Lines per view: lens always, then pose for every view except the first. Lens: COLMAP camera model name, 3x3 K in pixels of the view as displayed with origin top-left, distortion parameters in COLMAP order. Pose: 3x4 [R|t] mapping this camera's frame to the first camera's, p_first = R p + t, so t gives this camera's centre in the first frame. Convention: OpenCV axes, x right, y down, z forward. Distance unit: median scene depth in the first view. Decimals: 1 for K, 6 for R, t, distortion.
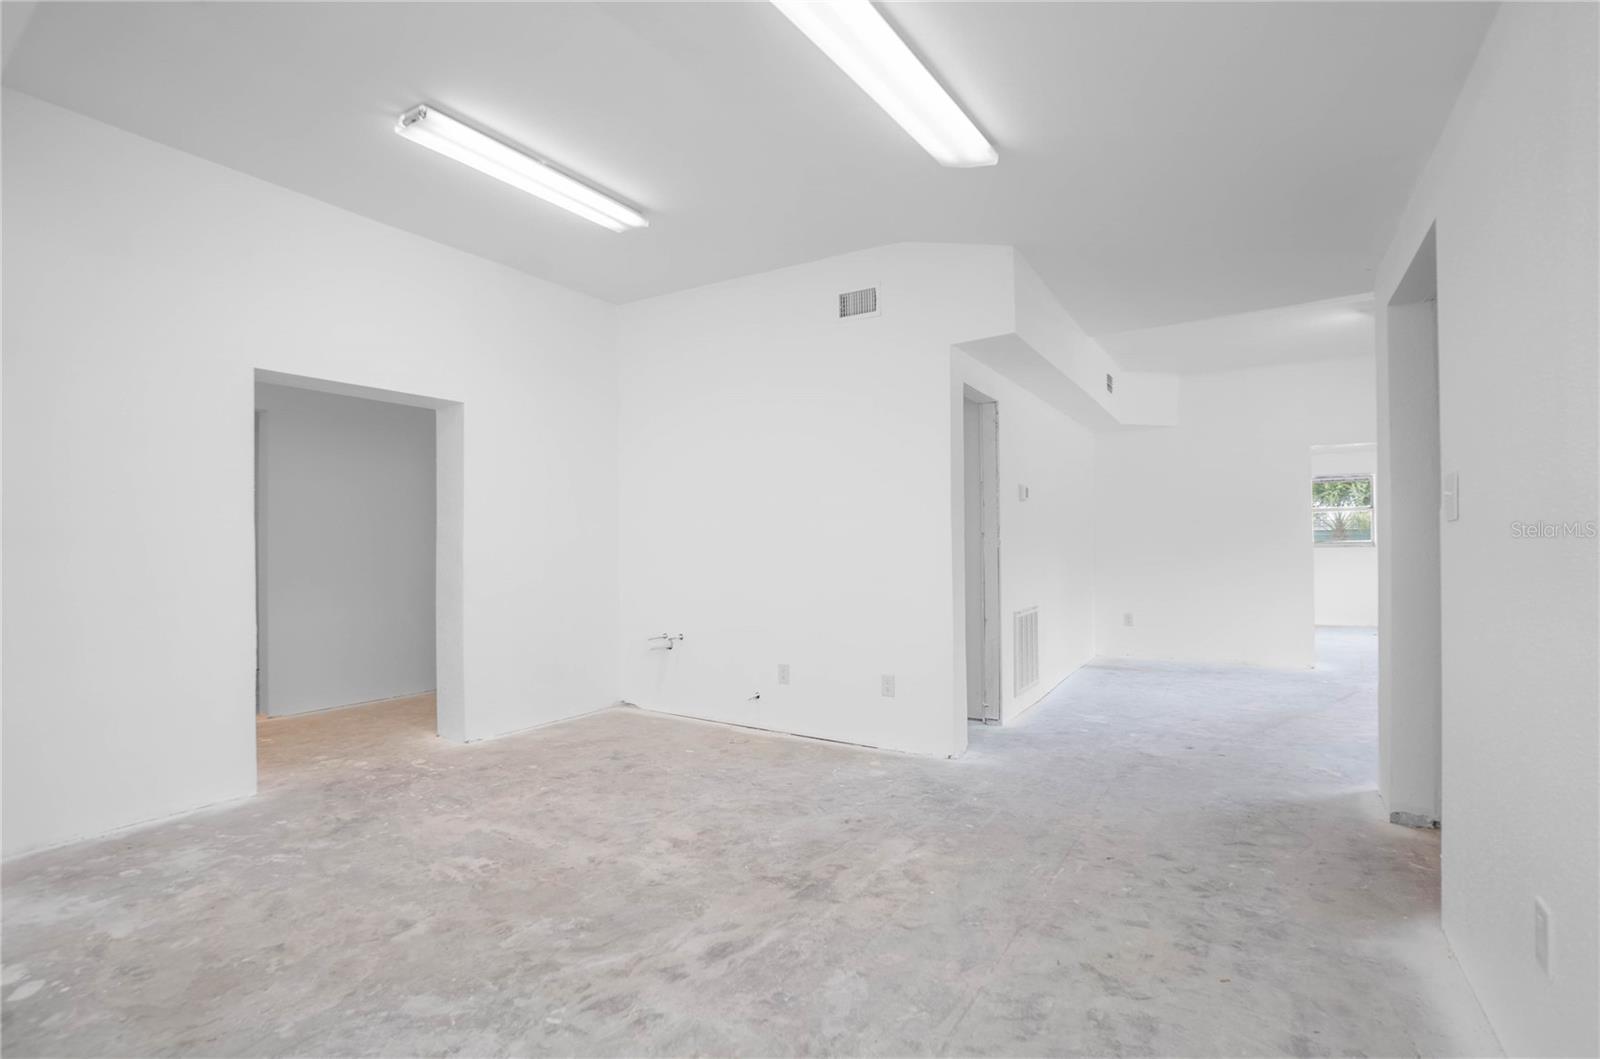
lens RADIAL K [[756.5, 0, 798.6], [0, 756.5, 539.0], [0, 0, 1]] dist [-0.045430, 0.009695]
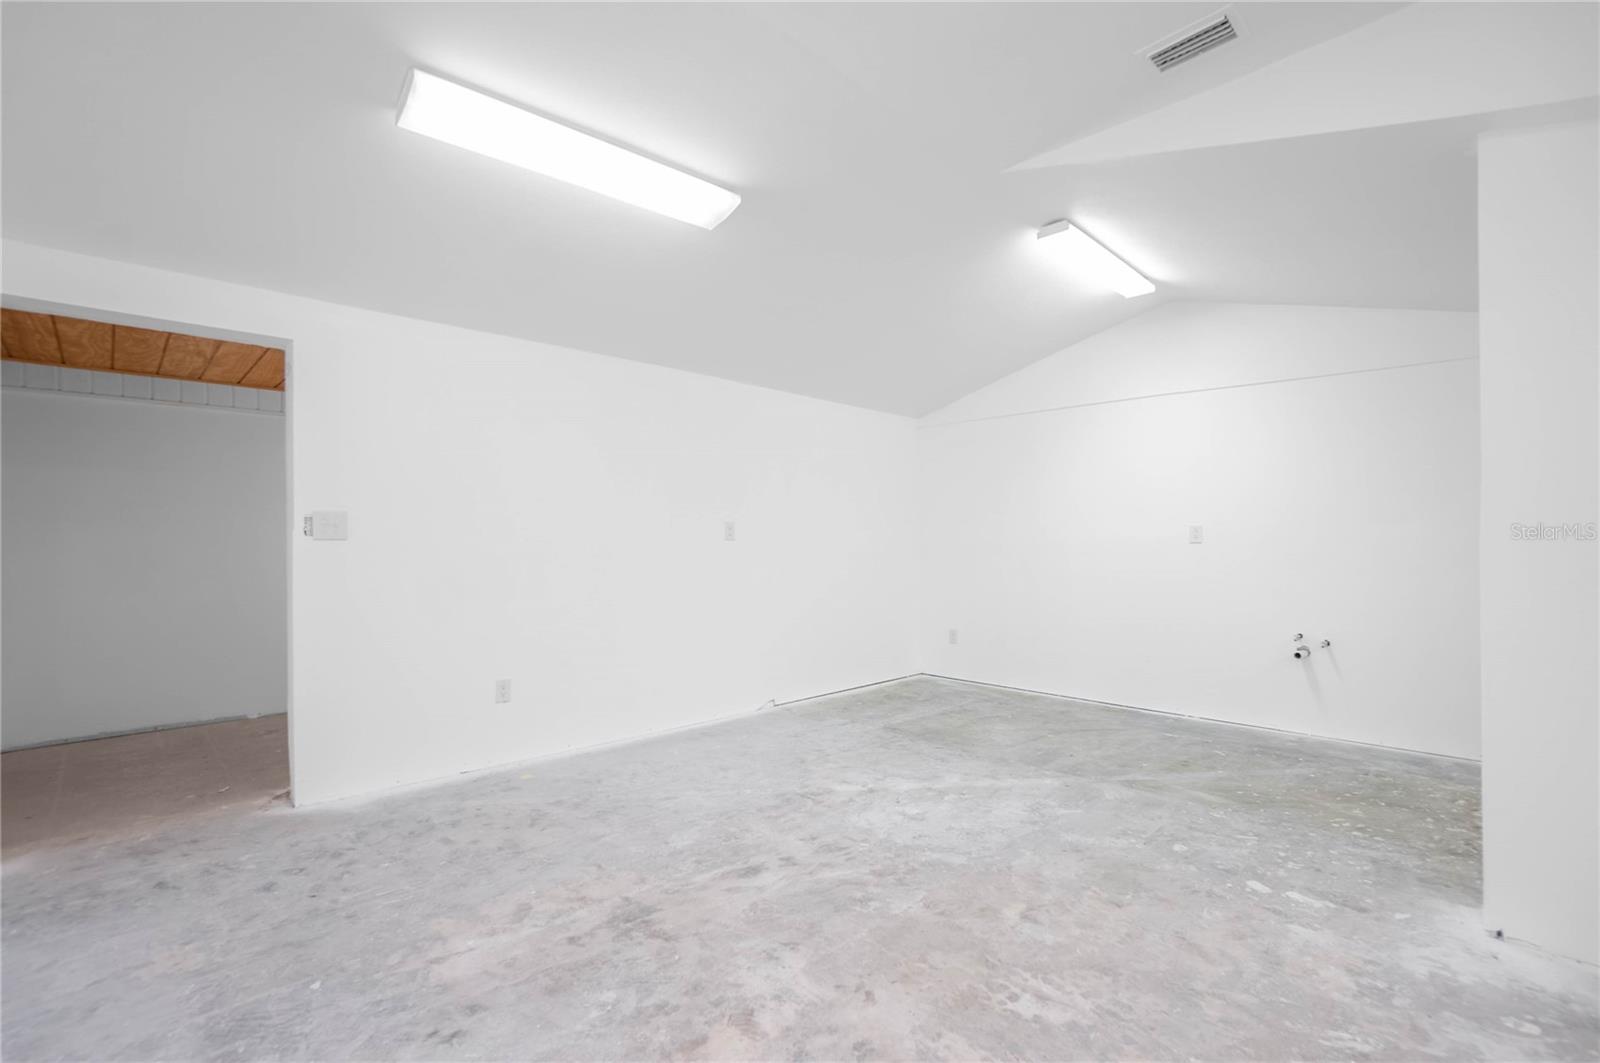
lens RADIAL K [[716.2, 0, 816.0], [0, 716.2, 535.1], [0, 0, 1]] dist [-0.054207, 0.015683]
pose [[-0.974734, 0.006154, 0.223283, -0.383063], [0.001443, 0.999773, -0.021252, 0.000177], [-0.223363, -0.020393, -0.974522, 1.693708]]
